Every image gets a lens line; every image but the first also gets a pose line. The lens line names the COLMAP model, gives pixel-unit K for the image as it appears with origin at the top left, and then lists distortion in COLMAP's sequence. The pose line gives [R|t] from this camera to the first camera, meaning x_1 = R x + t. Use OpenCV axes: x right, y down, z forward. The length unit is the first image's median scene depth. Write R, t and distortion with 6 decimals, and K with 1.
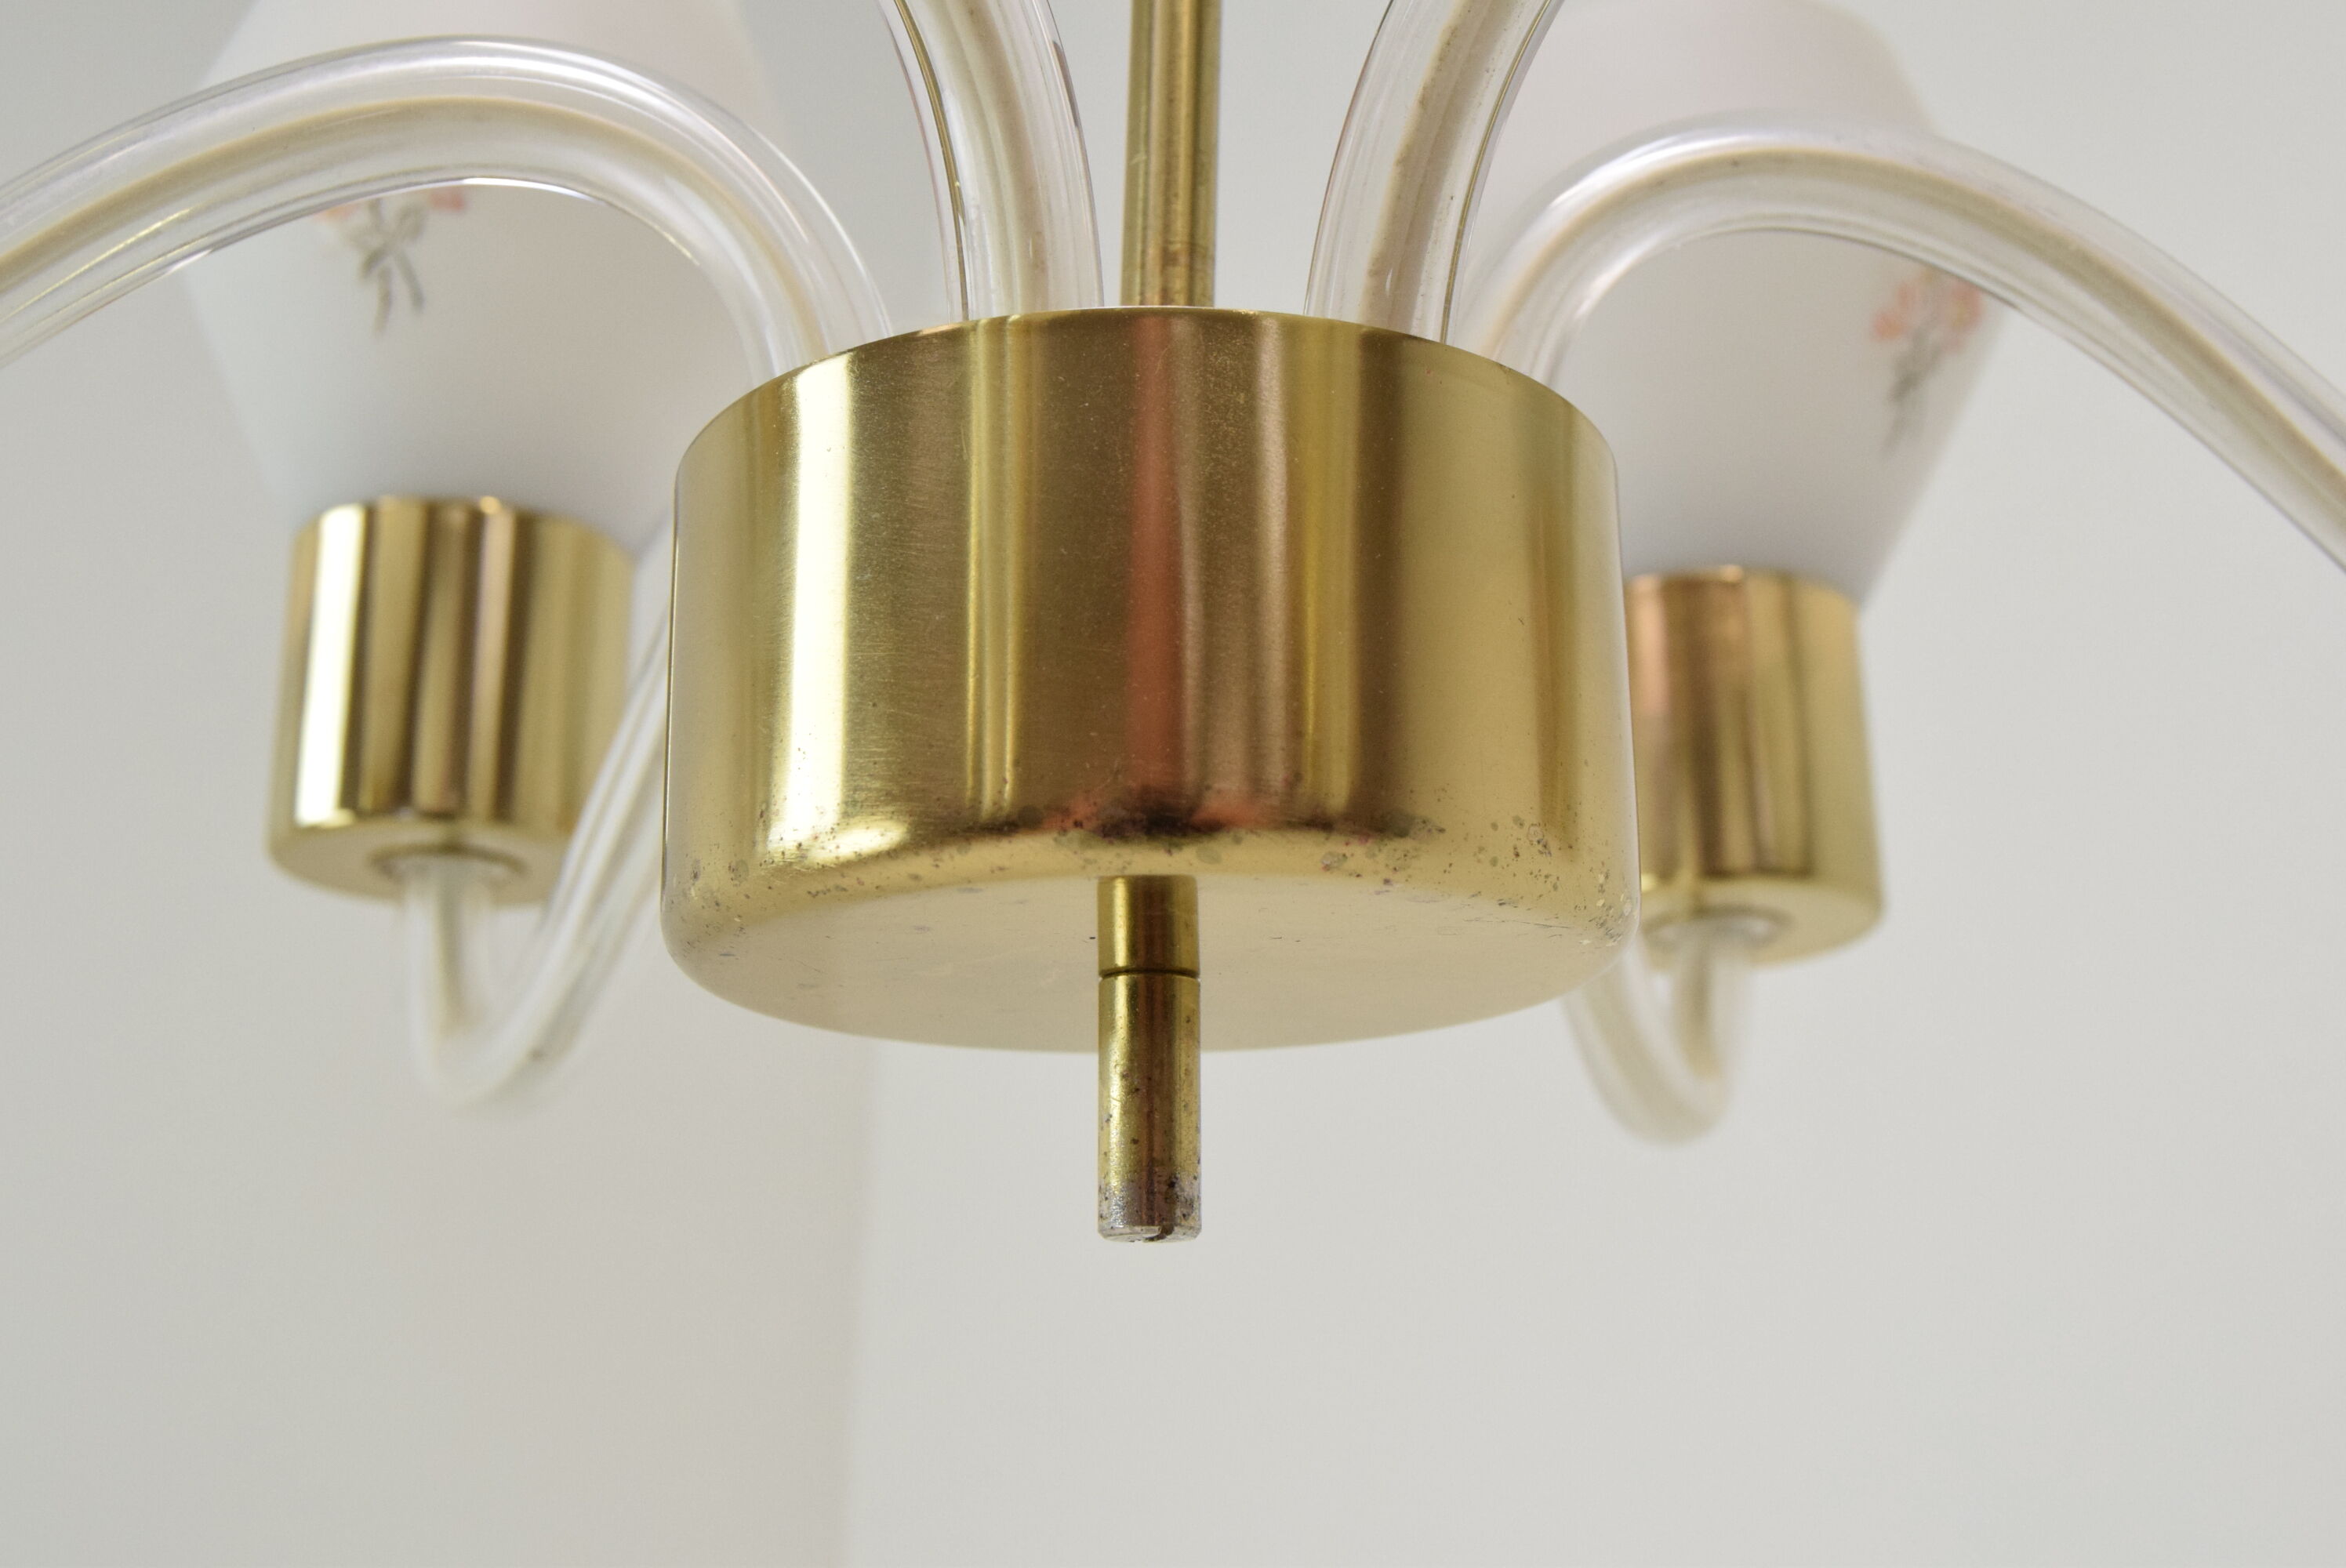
lens RADIAL K [[2831.9, 0, 1172.1], [0, 2831.9, 781.4], [0, 0, 1]] dist [-0.032498, 0.000000]
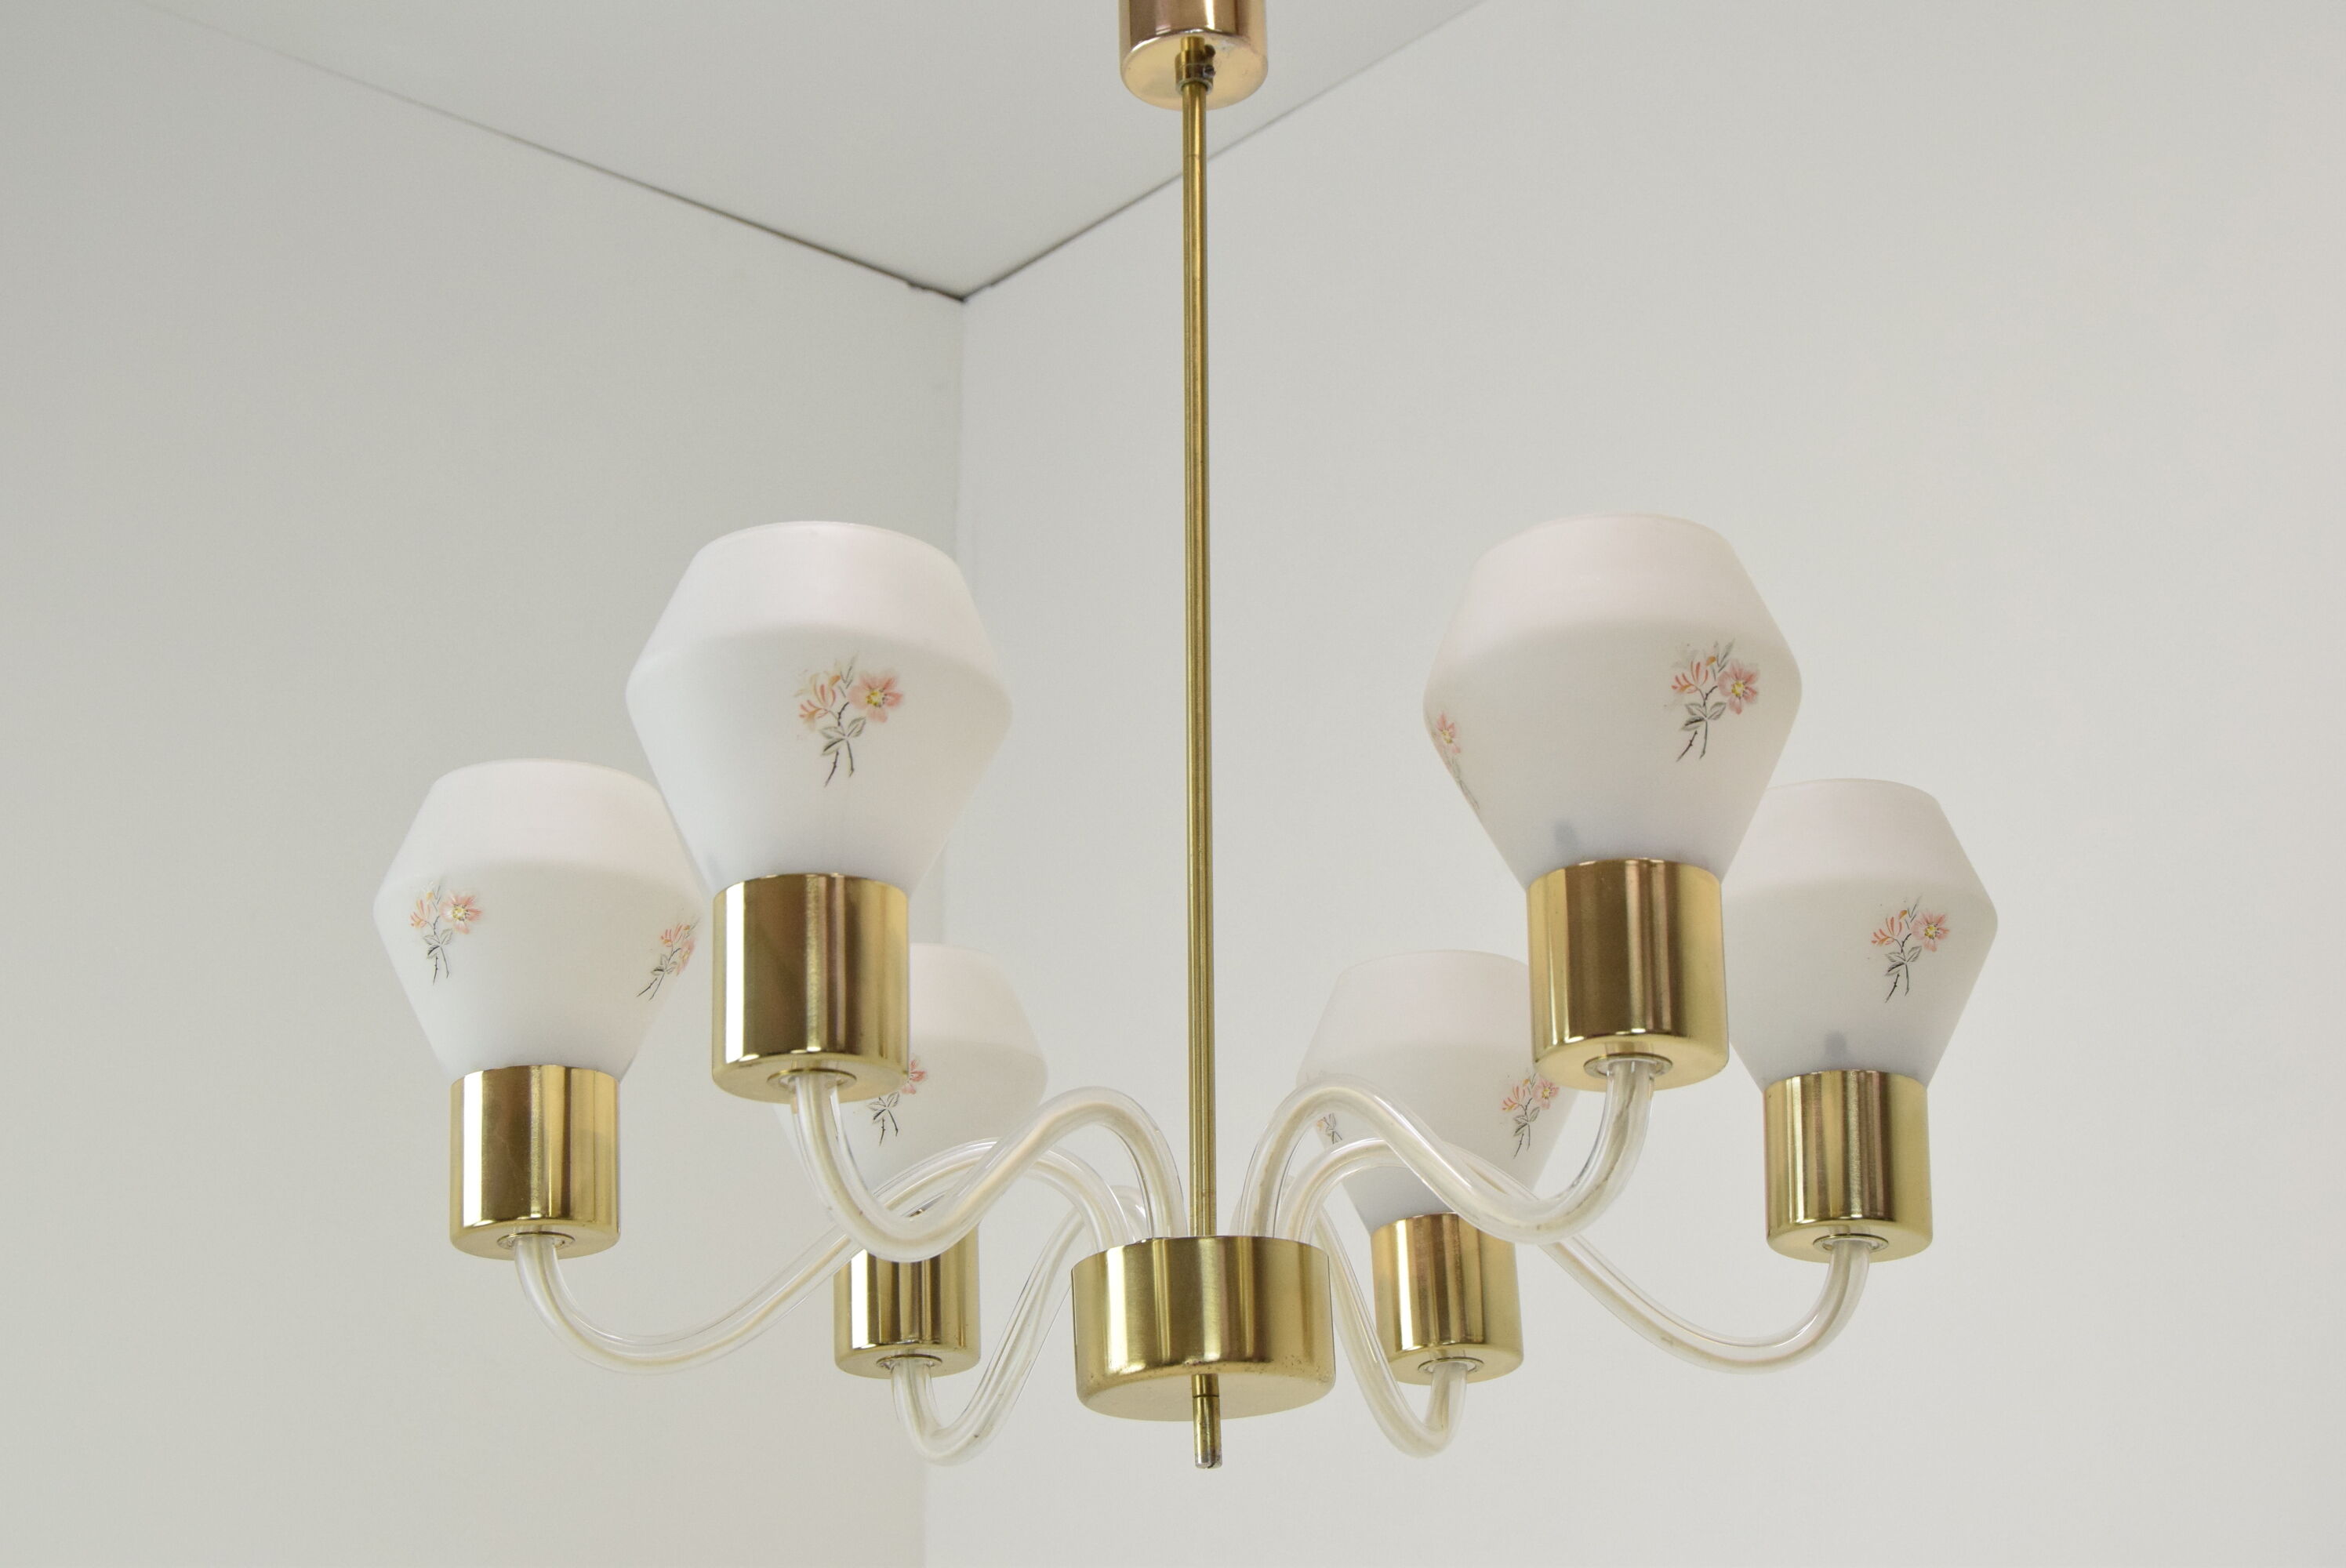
lens RADIAL K [[3602.6, 0, 1175.4], [0, 3602.6, 782.3], [0, 0, 1]] dist [0.004615, 0.000000]
pose [[0.998985, -0.043495, -0.011715, 0.039374], [0.042132, 0.994241, -0.098540, -0.257344], [0.015933, 0.097946, 0.995064, -3.595085]]
